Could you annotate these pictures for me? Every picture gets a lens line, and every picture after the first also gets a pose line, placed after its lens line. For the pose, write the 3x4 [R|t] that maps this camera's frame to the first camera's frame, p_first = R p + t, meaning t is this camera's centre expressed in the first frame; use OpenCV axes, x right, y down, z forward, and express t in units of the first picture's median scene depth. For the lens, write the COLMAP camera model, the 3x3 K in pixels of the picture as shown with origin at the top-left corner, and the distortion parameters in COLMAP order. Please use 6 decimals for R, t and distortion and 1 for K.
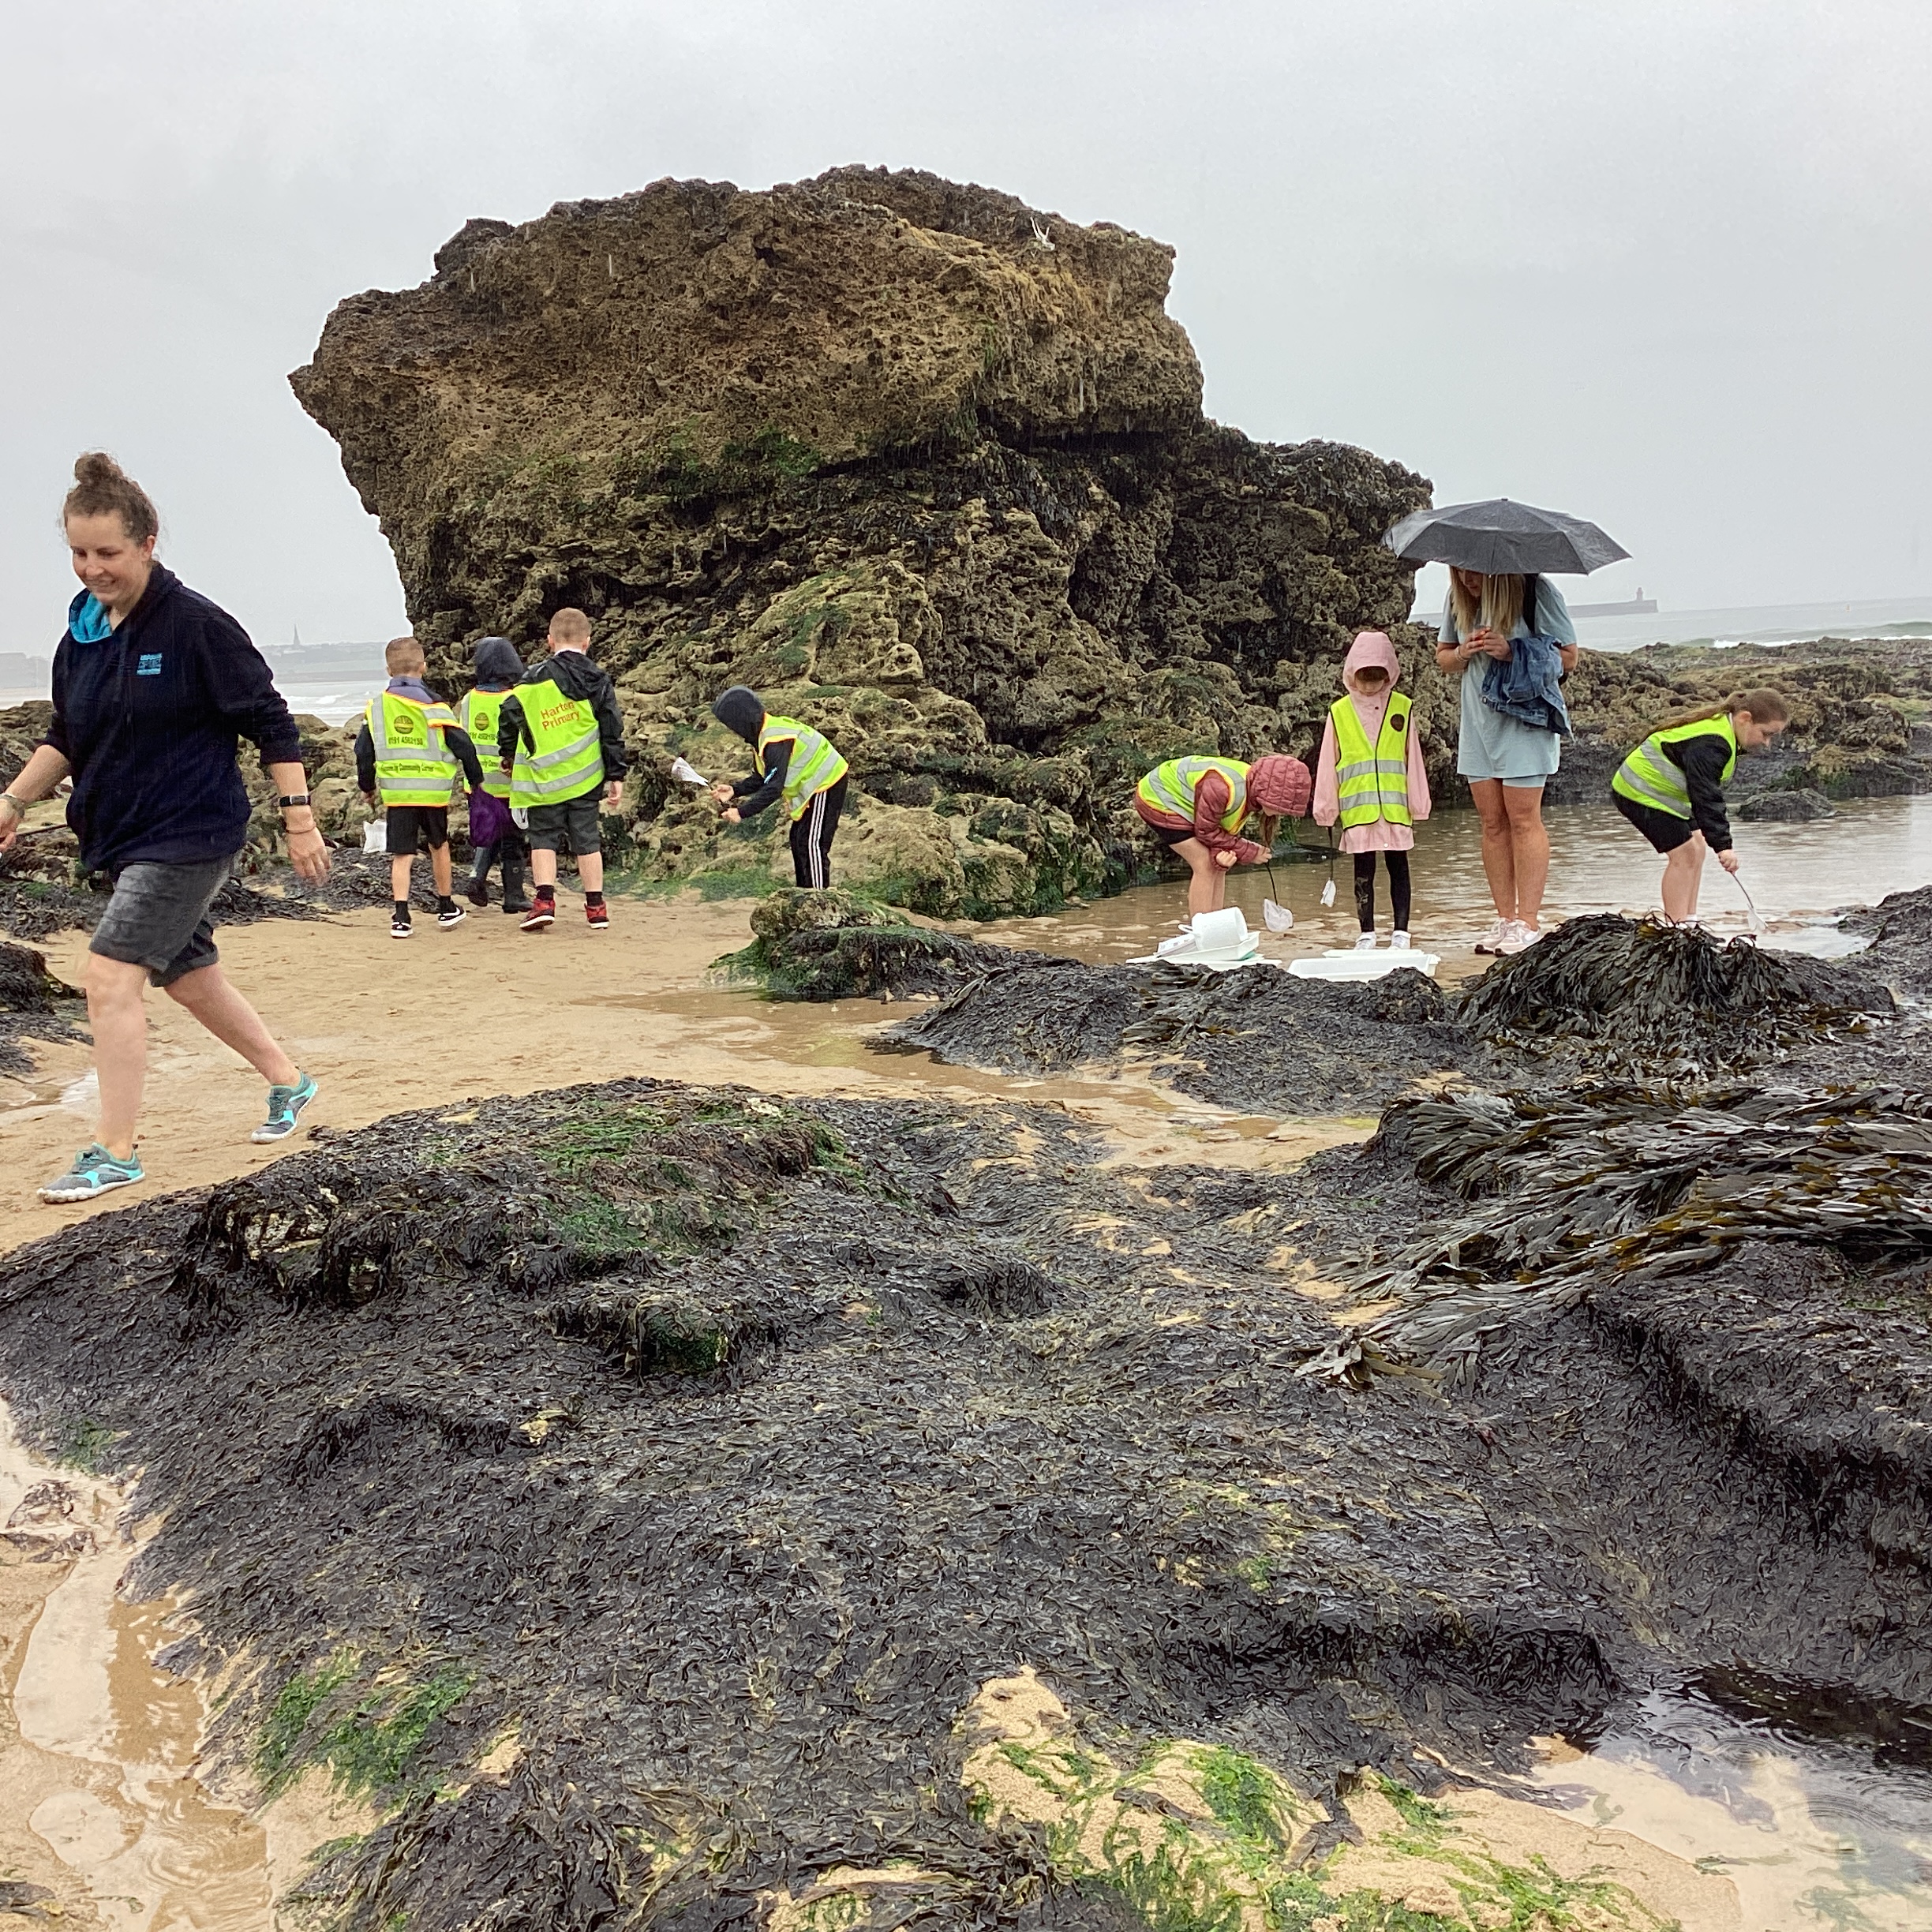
lens RADIAL K [[2346.3, 0, 988.9], [0, 2346.3, 954.7], [0, 0, 1]] dist [0.096934, -0.009924]
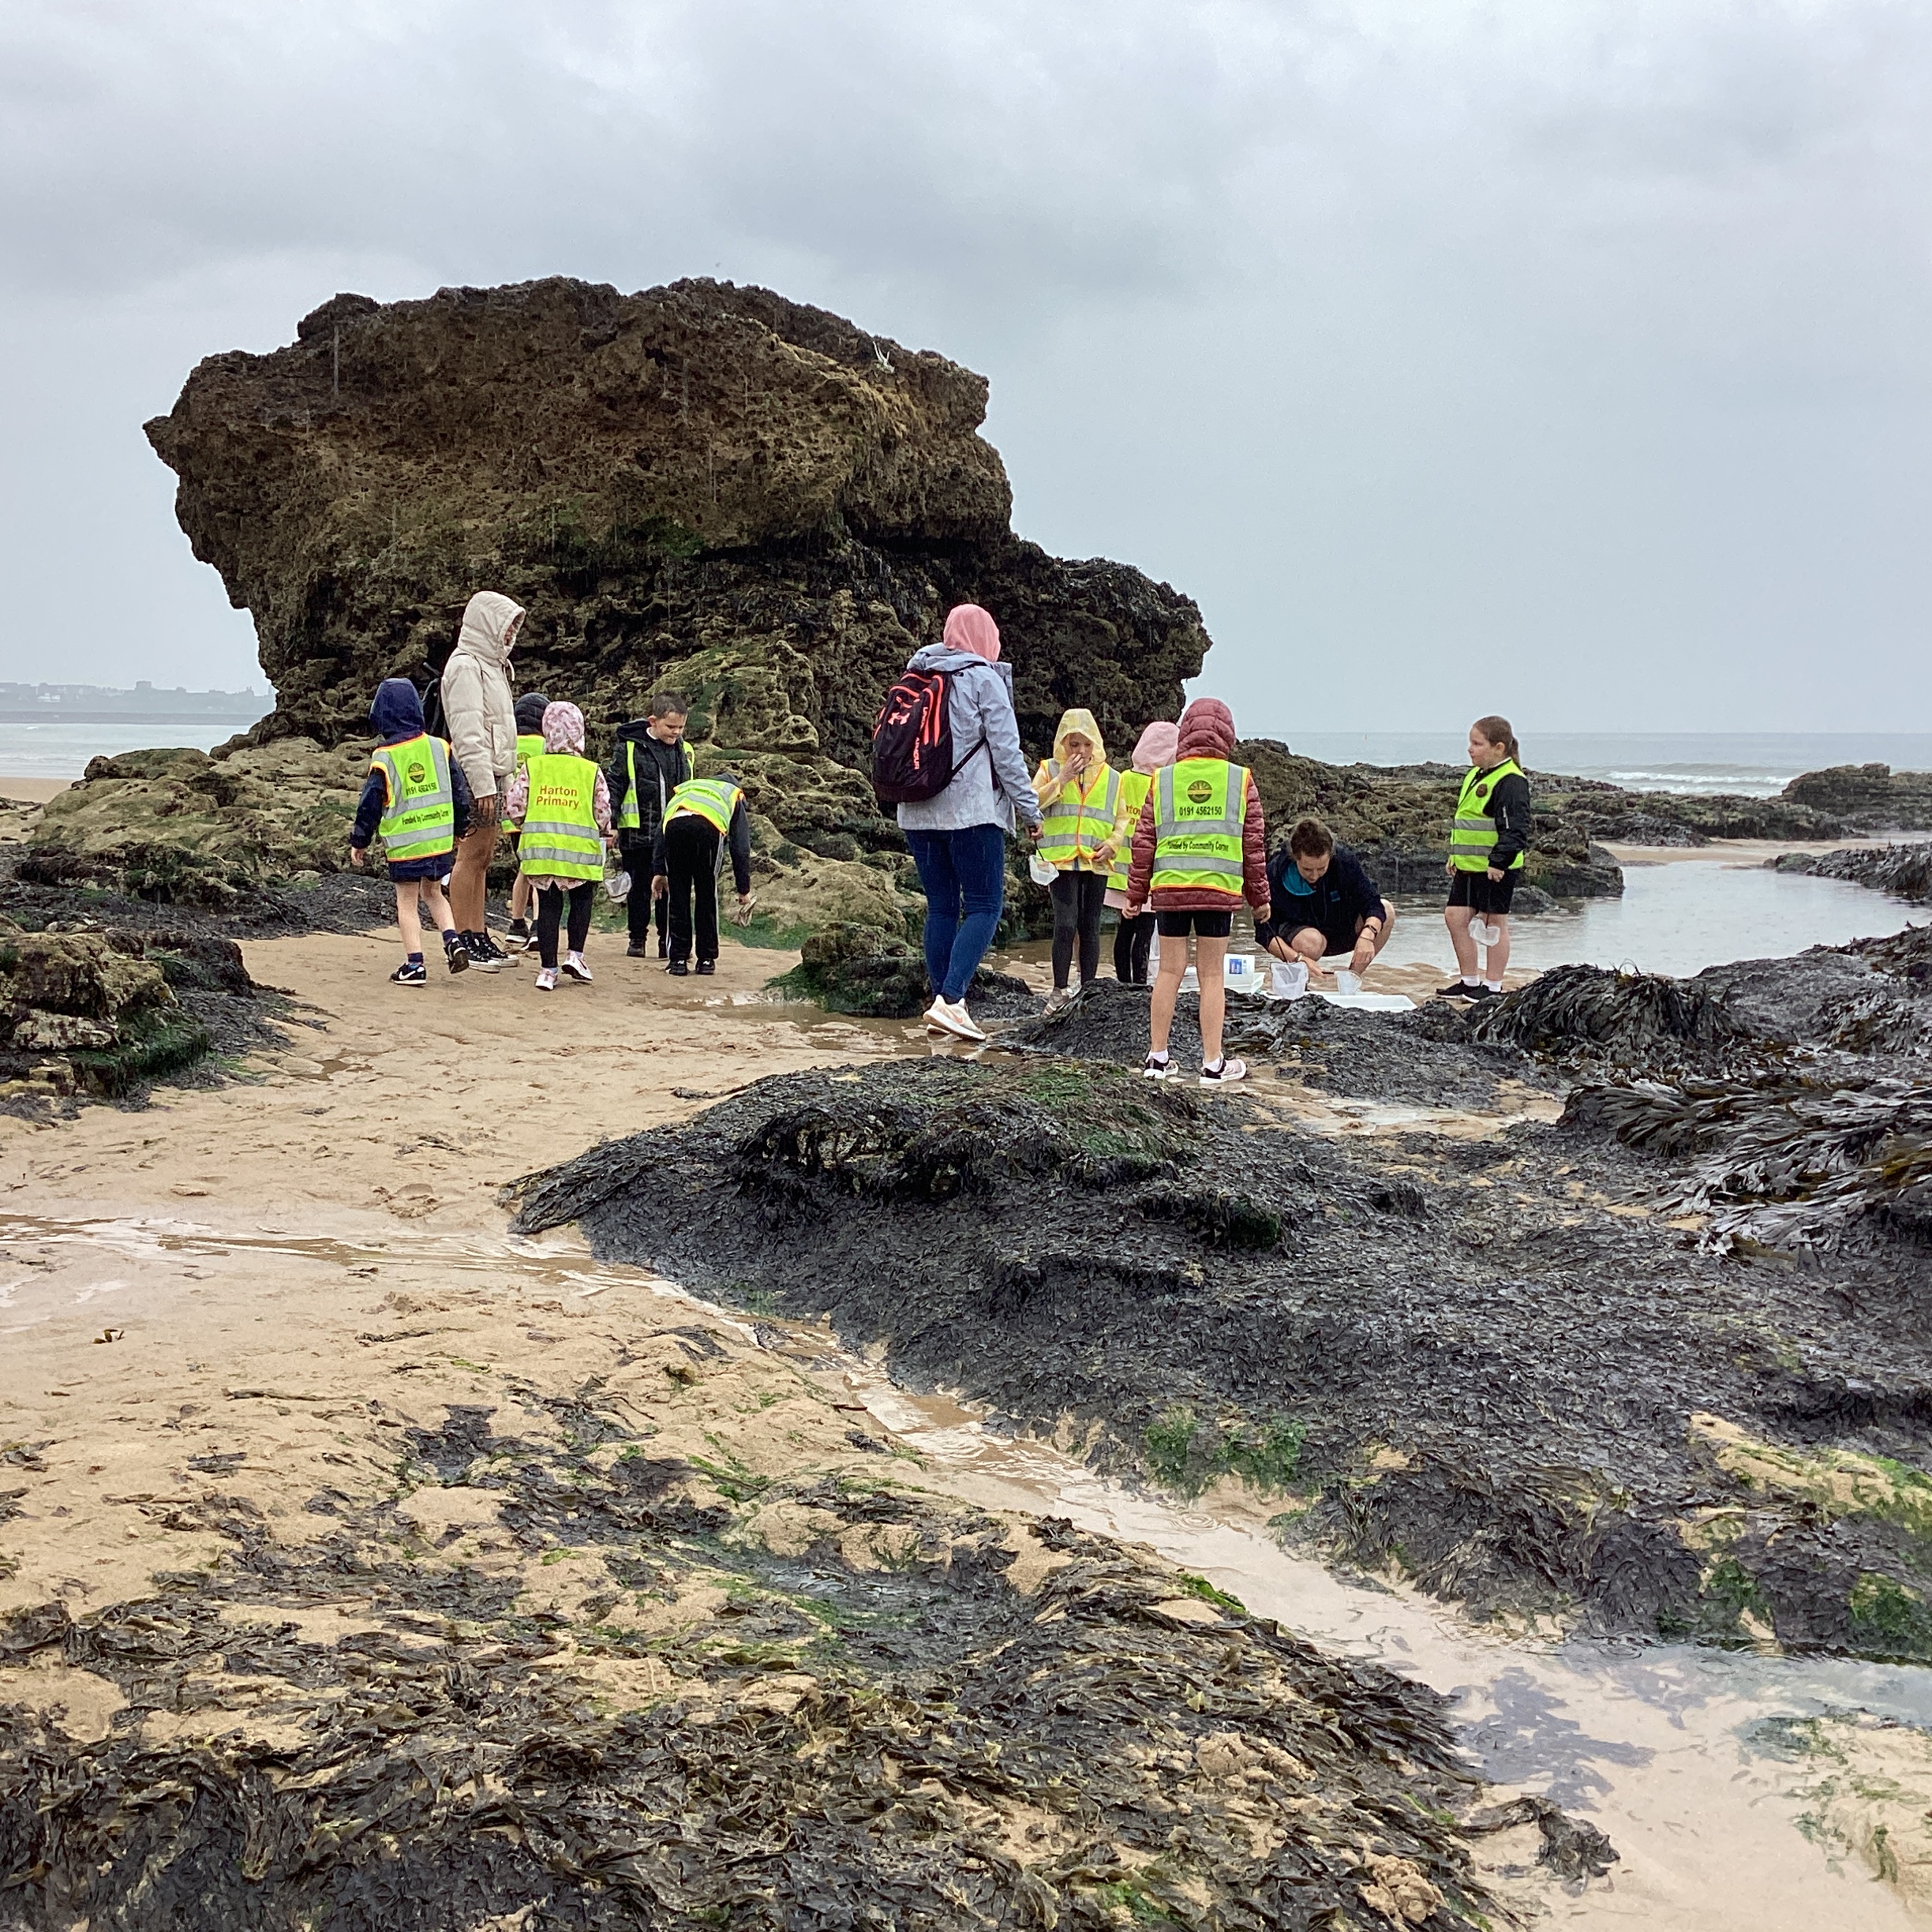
lens RADIAL K [[2268.0, 0, 986.2], [0, 2268.0, 960.9], [0, 0, 1]] dist [0.086154, -0.007767]
pose [[0.982680, 0.040298, 0.180876, -0.125282], [-0.034506, 0.998790, -0.035055, 0.015969], [-0.182069, 0.028206, 0.982881, -0.059254]]
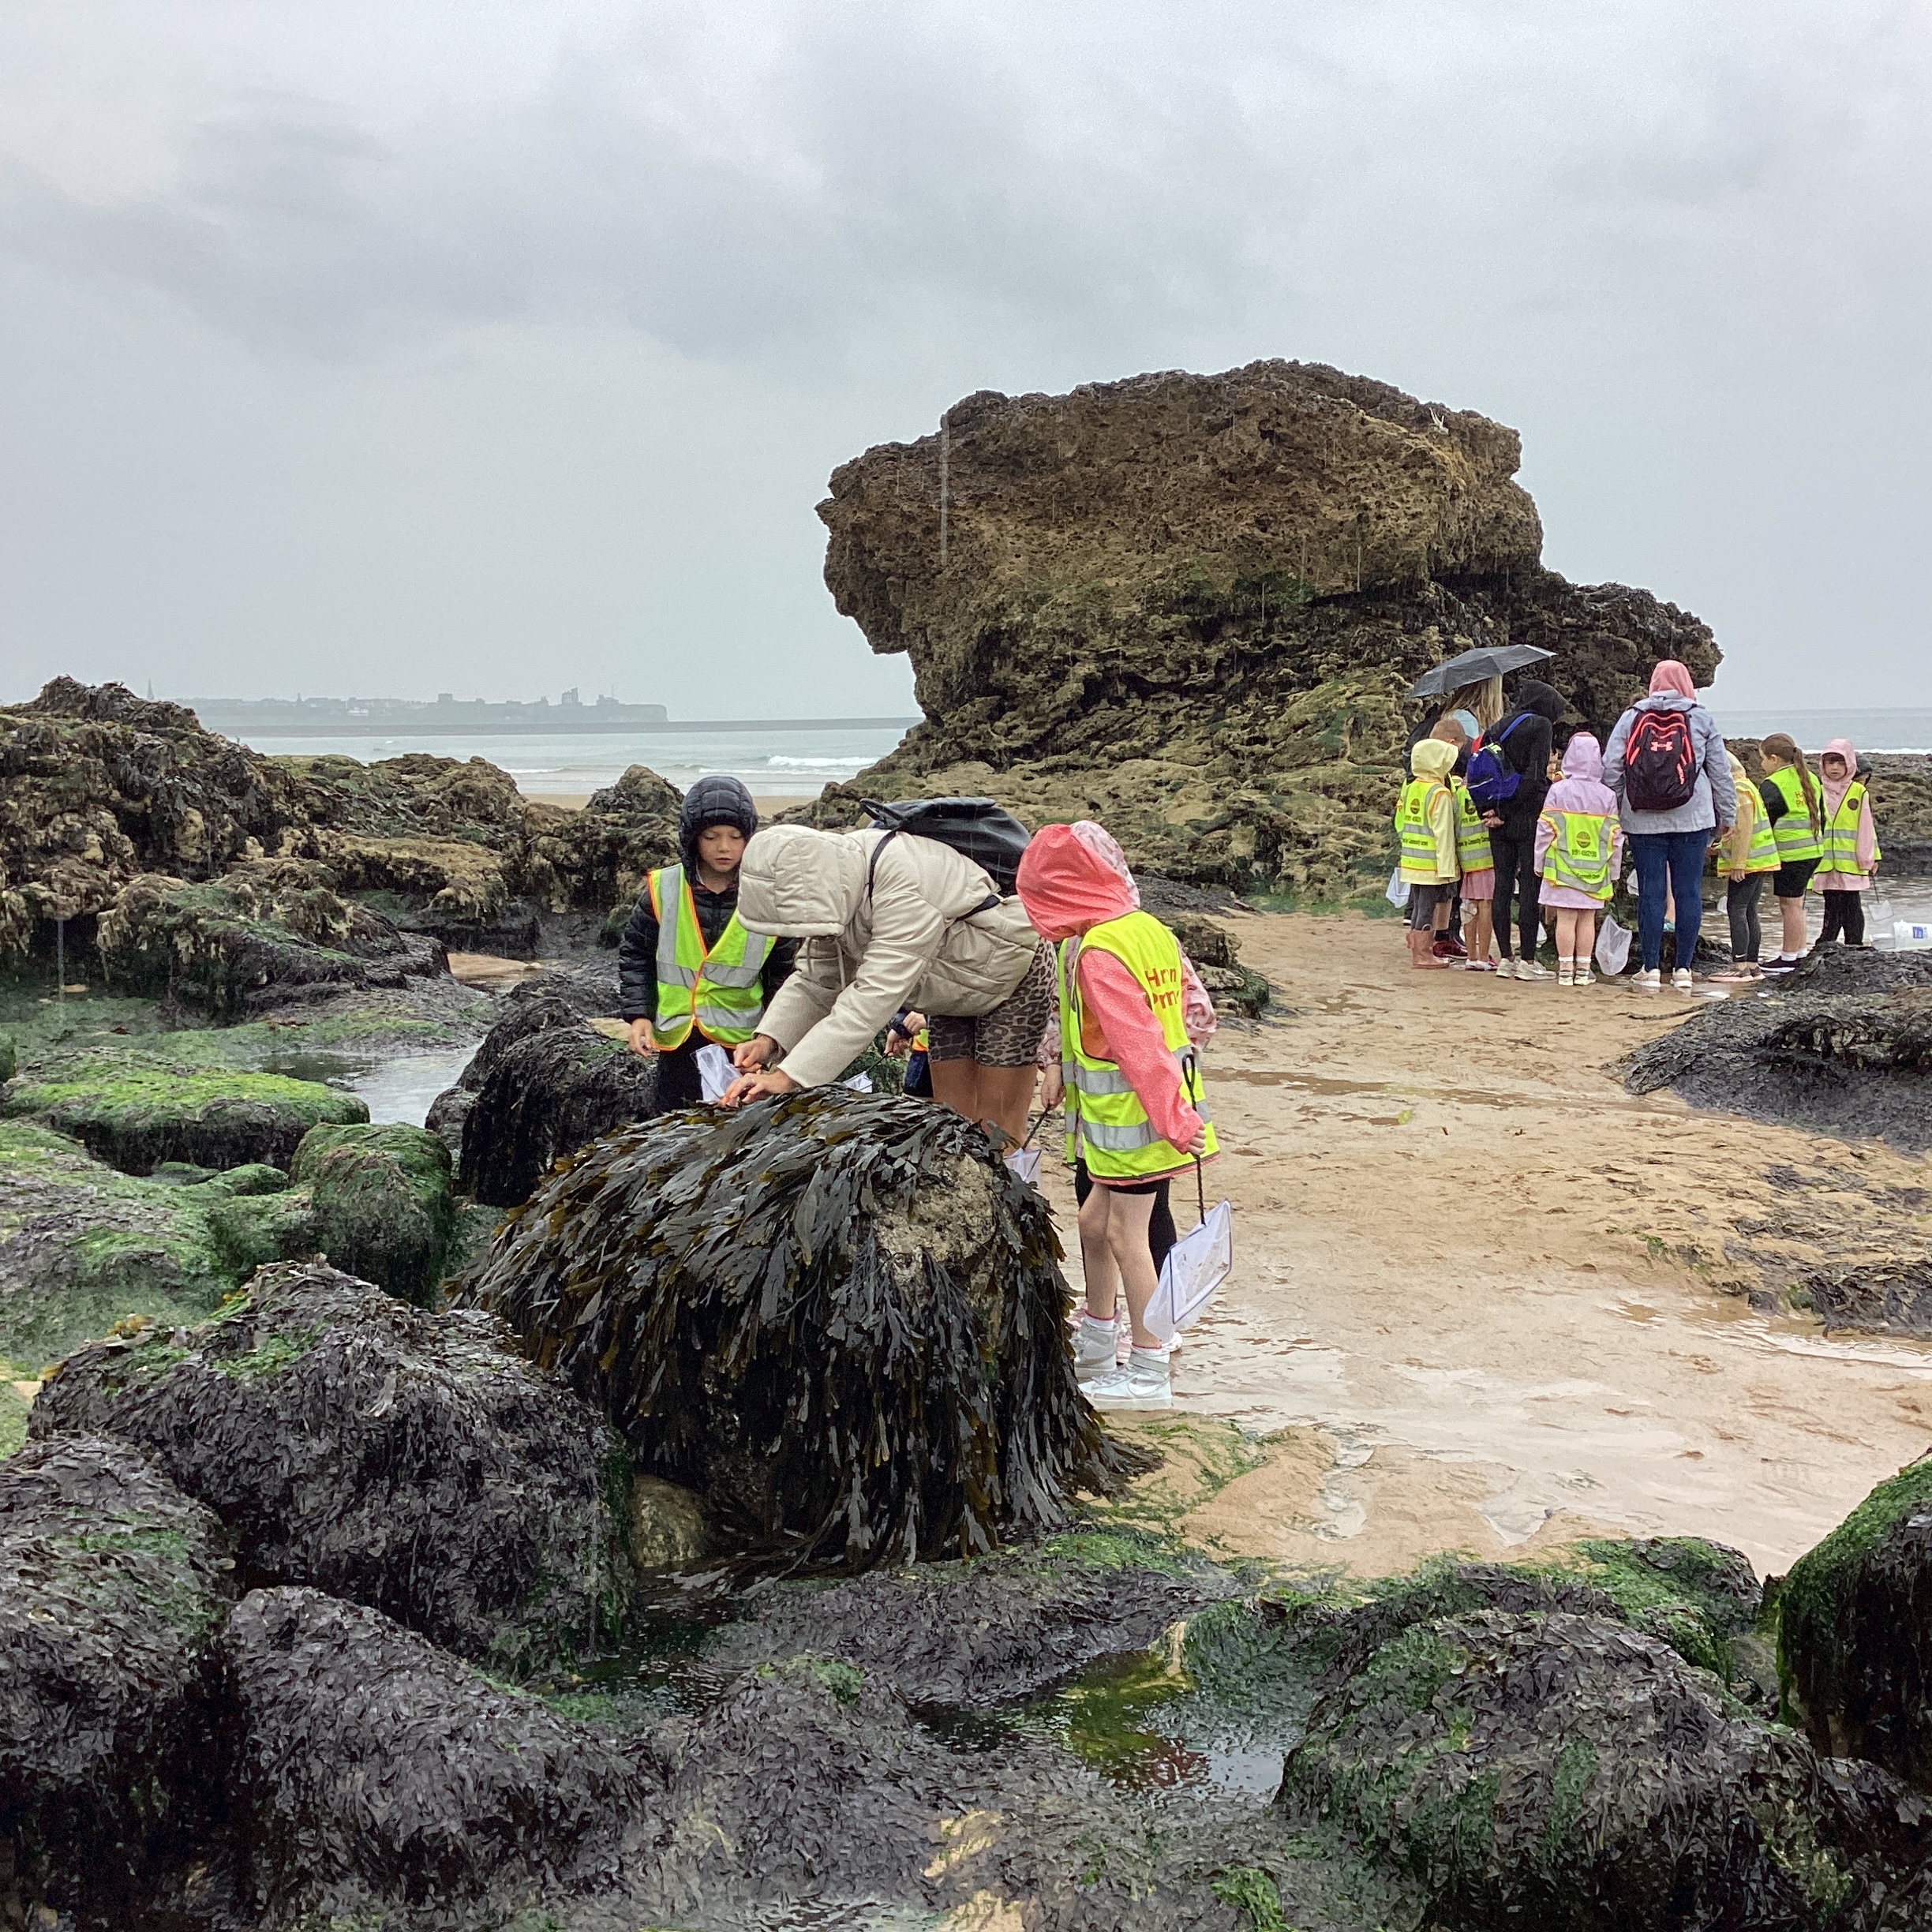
lens RADIAL K [[2268.0, 0, 986.2], [0, 2268.0, 960.9], [0, 0, 1]] dist [0.086154, -0.007767]
pose [[0.998062, 0.030763, 0.054093, -0.313843], [-0.029265, 0.999172, -0.028274, 0.035304], [-0.054918, 0.026636, 0.998136, -0.245959]]
